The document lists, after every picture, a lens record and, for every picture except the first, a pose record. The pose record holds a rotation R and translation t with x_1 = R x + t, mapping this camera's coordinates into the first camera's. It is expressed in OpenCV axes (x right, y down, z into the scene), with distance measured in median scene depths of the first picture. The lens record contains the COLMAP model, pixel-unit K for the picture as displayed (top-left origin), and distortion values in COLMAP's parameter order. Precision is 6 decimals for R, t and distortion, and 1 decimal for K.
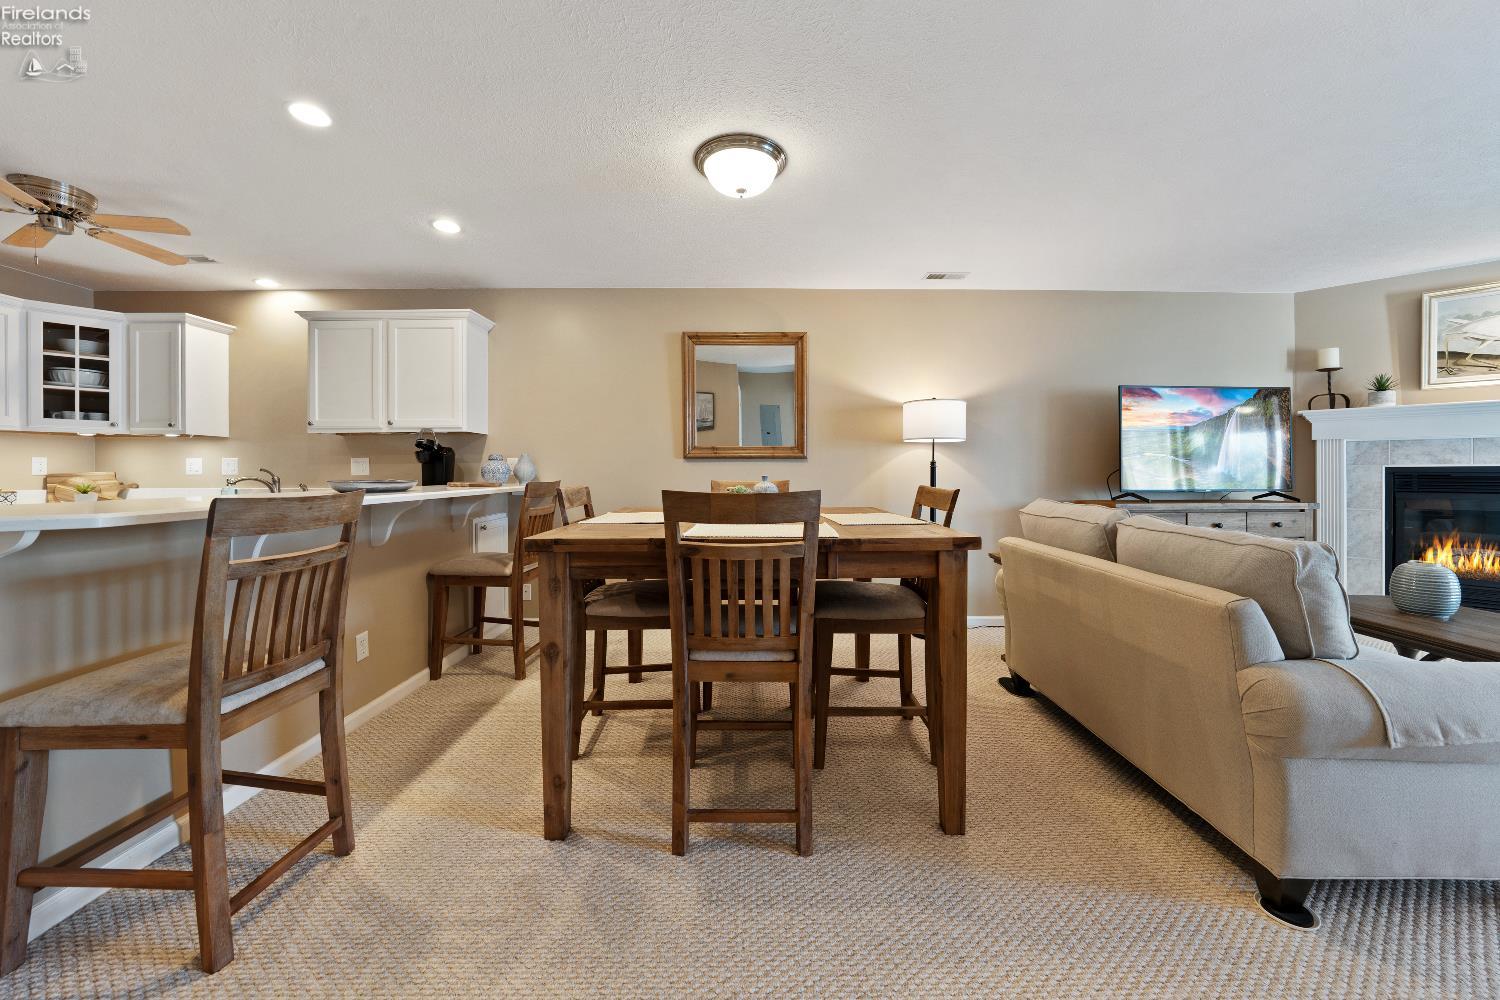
lens RADIAL K [[540.7, 0, 755.7], [0, 540.7, 474.2], [0, 0, 1]] dist [-0.026960, 0.006227]
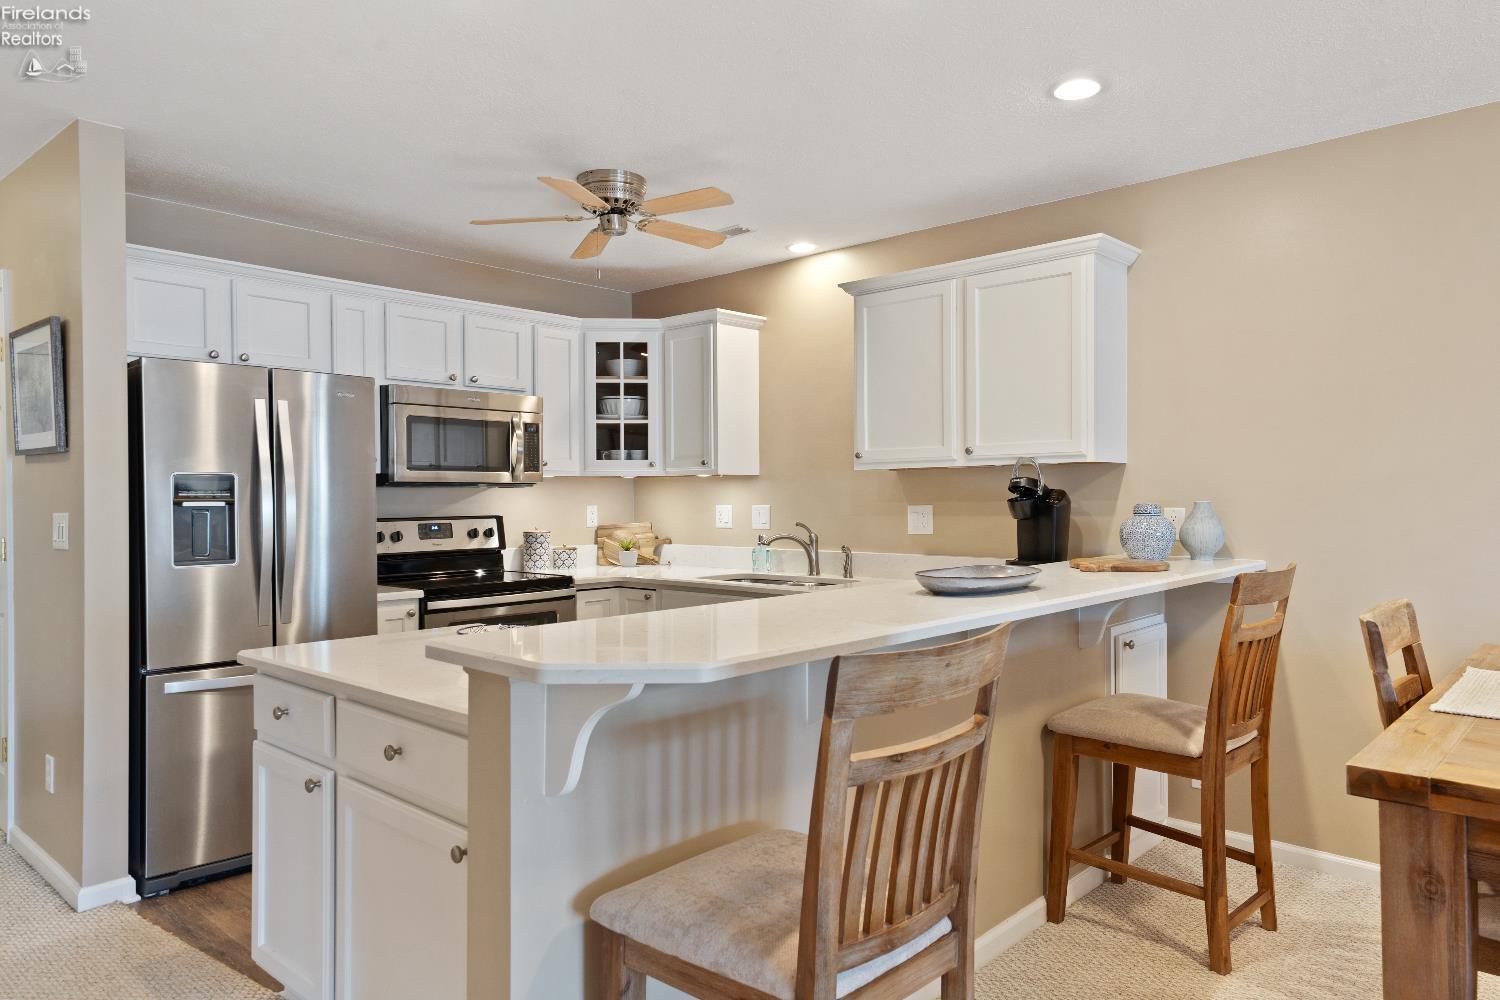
lens RADIAL K [[993.4, 0, 757.1], [0, 993.4, 504.5], [0, 0, 1]] dist [0.031024, -0.000553]
pose [[0.729632, 0.004028, -0.683828, -0.103768], [0.001127, 0.999974, 0.007092, -0.045854], [0.683839, -0.005945, 0.729609, 0.034957]]
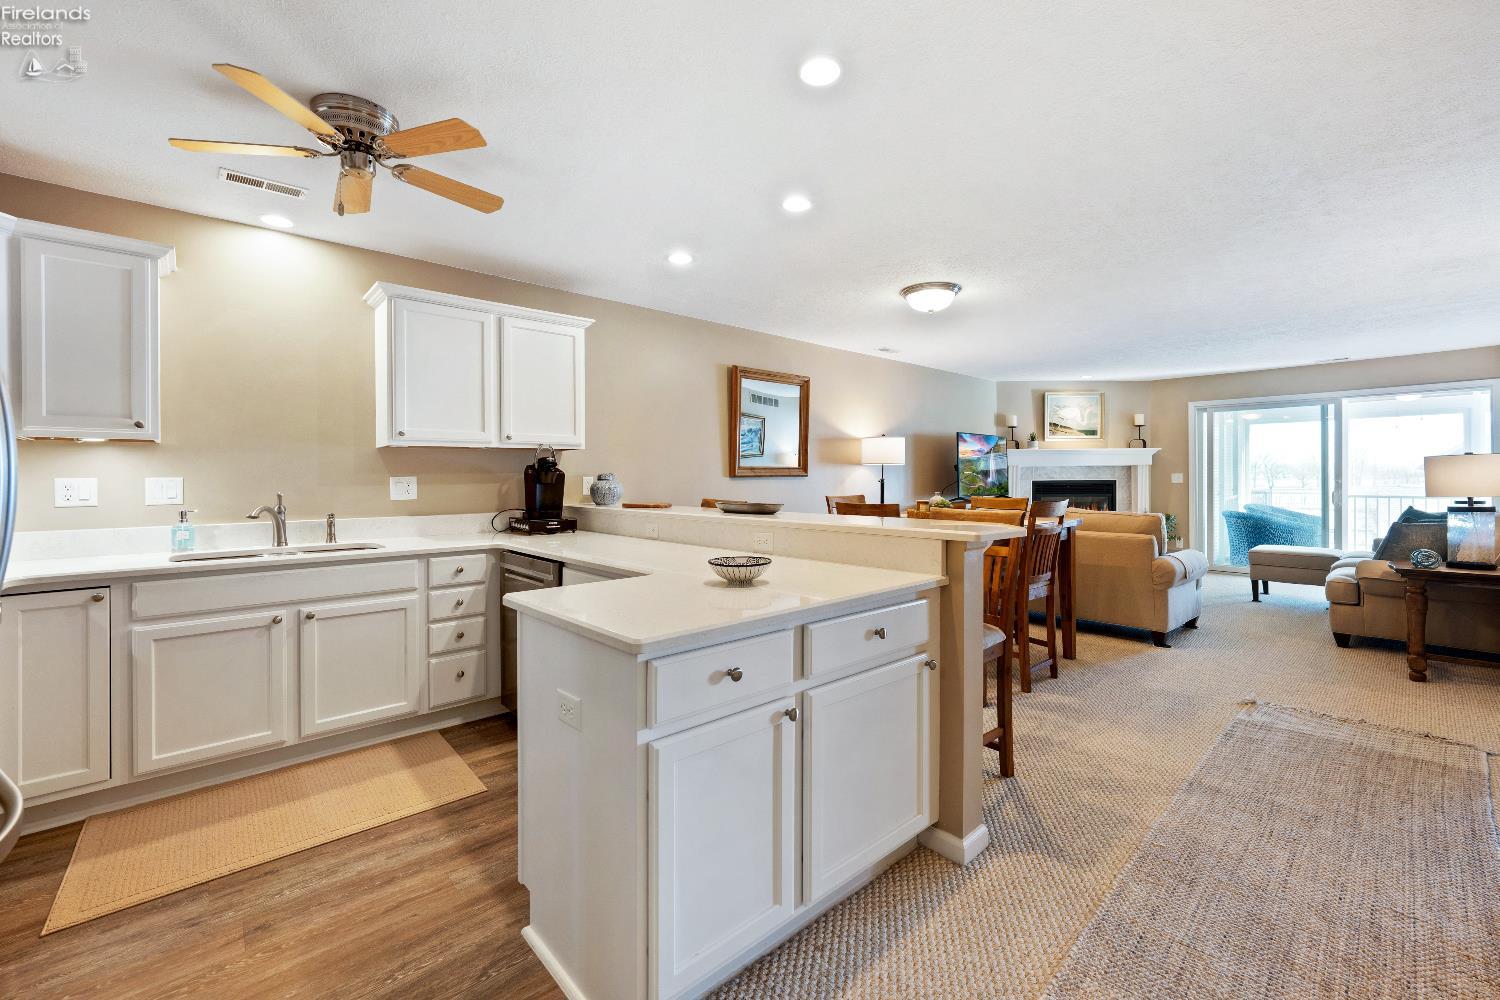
lens RADIAL K [[615.6, 0, 758.0], [0, 615.6, 483.2], [0, 0, 1]] dist [-0.024001, 0.009247]
pose [[0.748578, -0.008932, 0.662987, -1.062816], [0.009262, 0.999953, 0.003014, -0.022073], [-0.662982, 0.003885, 0.748625, 0.003958]]
